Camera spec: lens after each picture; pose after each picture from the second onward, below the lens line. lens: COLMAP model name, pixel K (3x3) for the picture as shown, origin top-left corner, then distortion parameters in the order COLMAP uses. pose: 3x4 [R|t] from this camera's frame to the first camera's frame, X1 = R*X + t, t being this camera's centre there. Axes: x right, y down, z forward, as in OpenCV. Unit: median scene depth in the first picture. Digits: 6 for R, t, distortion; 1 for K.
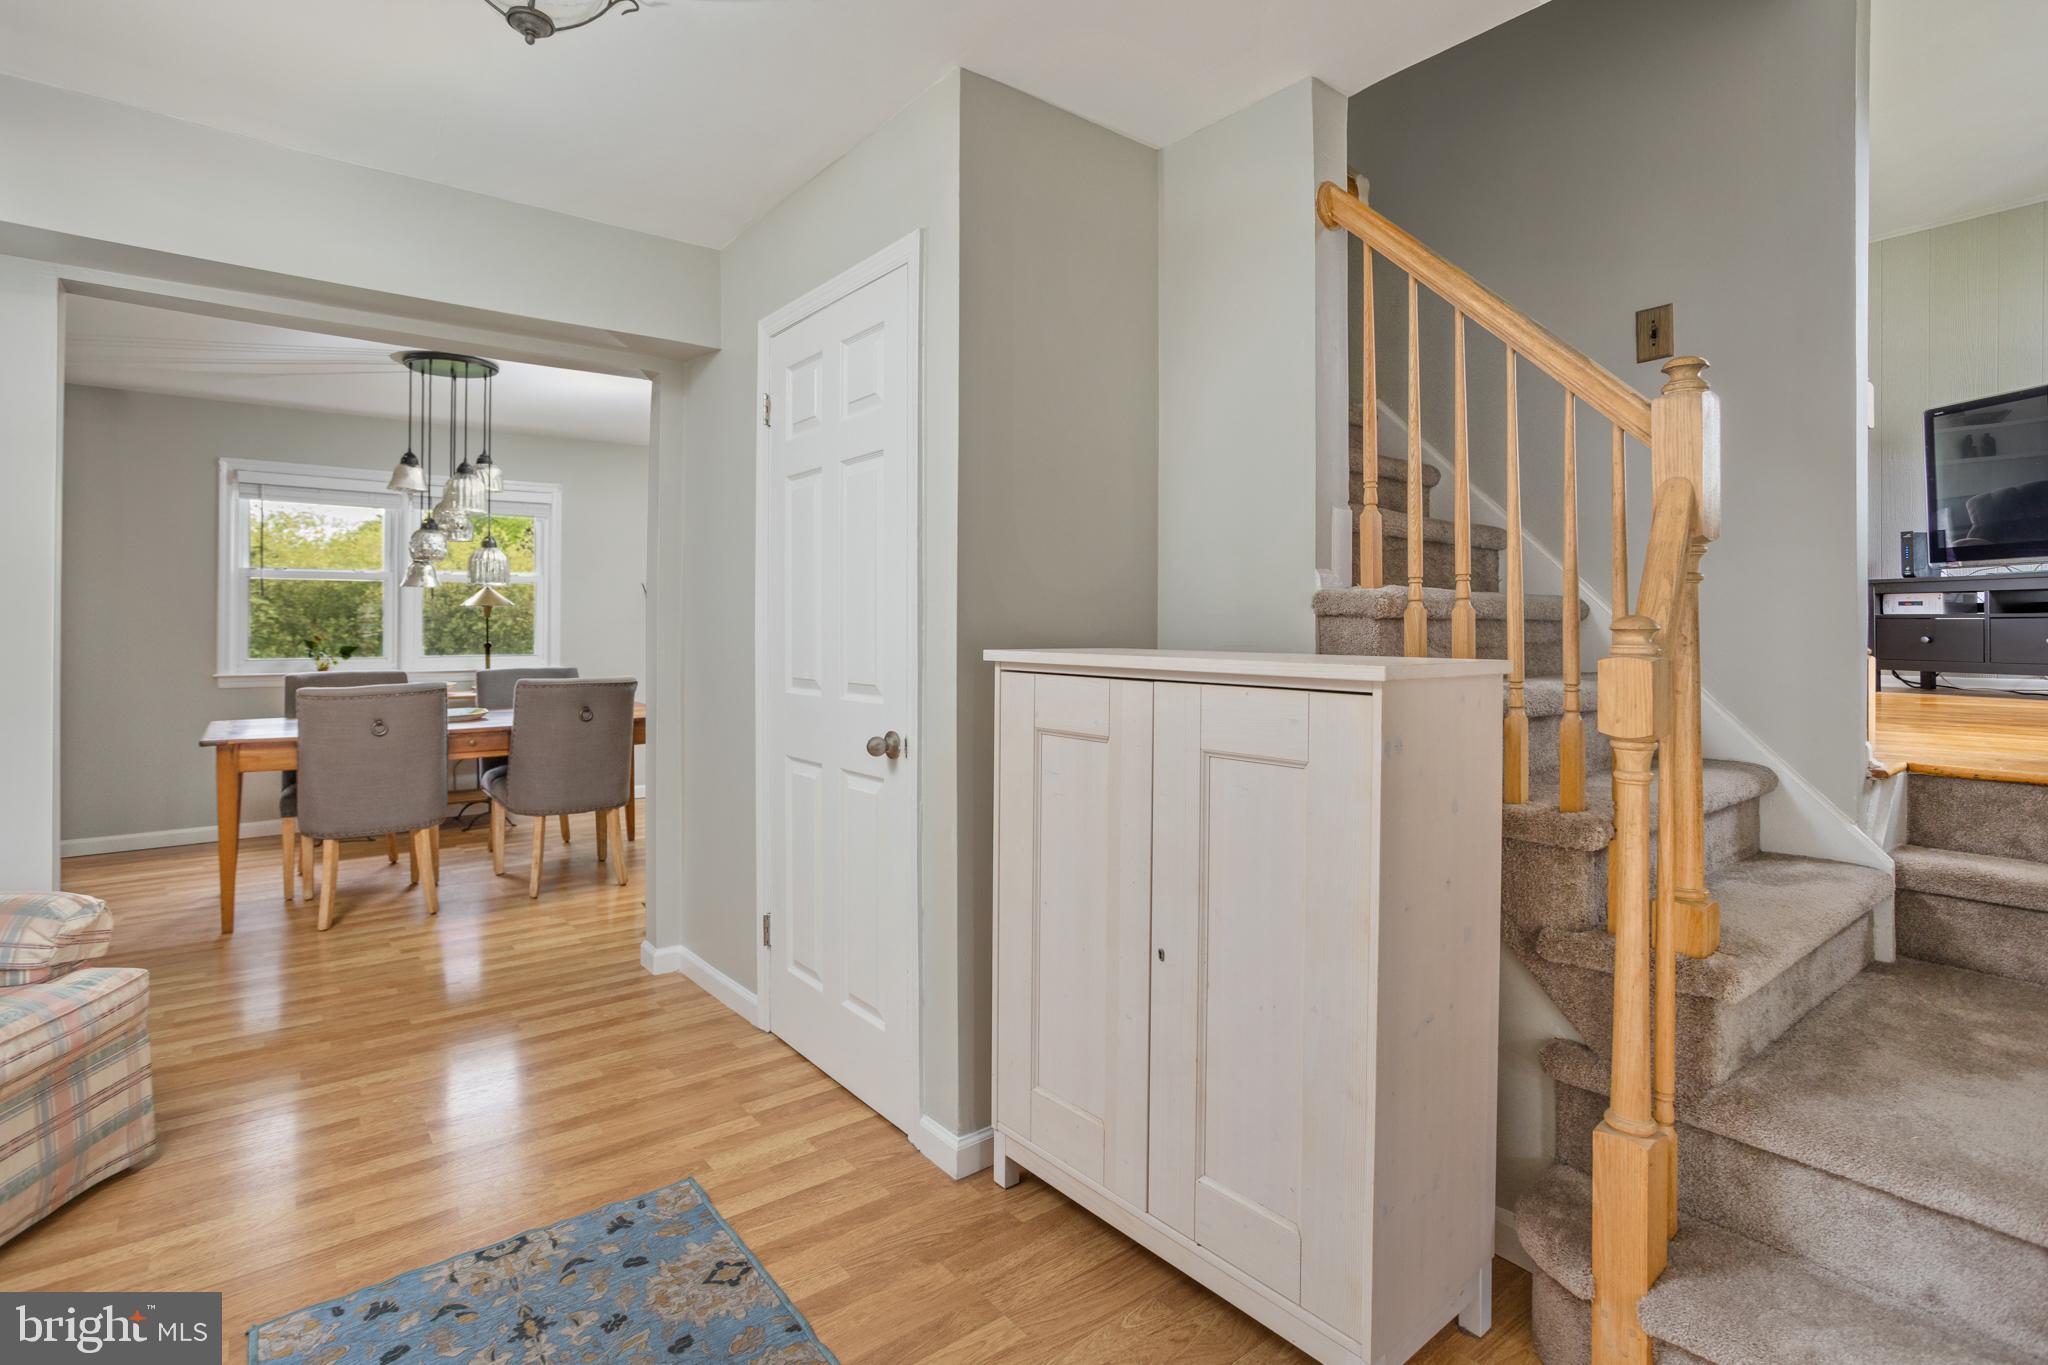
lens RADIAL K [[997.2, 0, 1010.8], [0, 997.2, 676.7], [0, 0, 1]] dist [-0.014701, 0.003011]
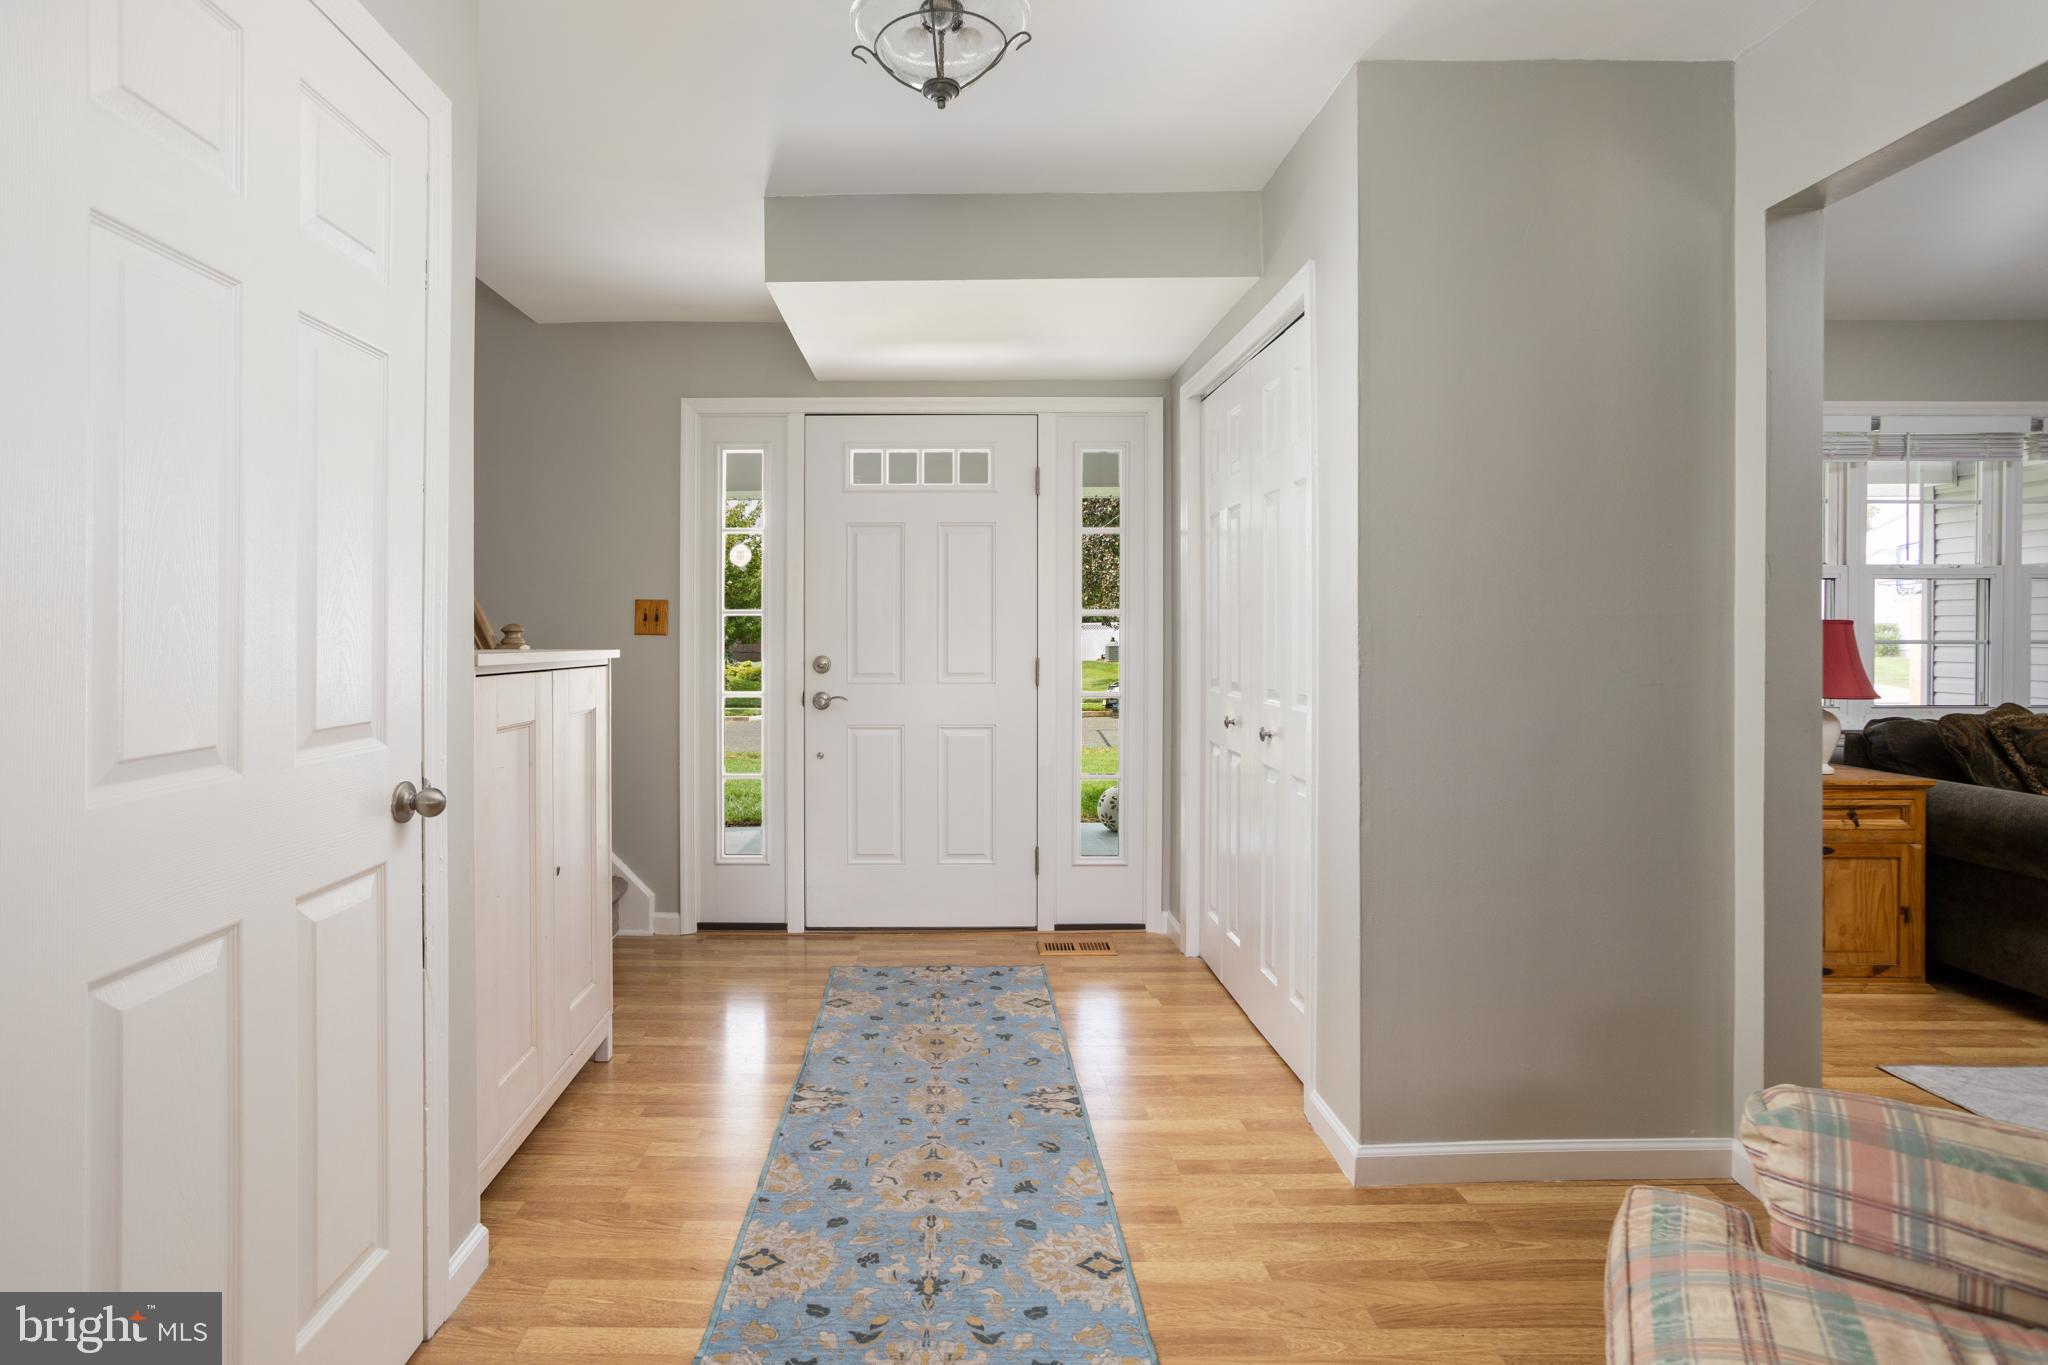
lens RADIAL K [[997.2, 0, 1020.6], [0, 997.2, 682.8], [0, 0, 1]] dist [-0.014701, 0.003011]
pose [[-0.841321, 0.008398, 0.540470, -1.125577], [0.029546, 0.999099, 0.030468, -0.026037], [-0.539728, 0.041602, -0.840811, 1.774594]]
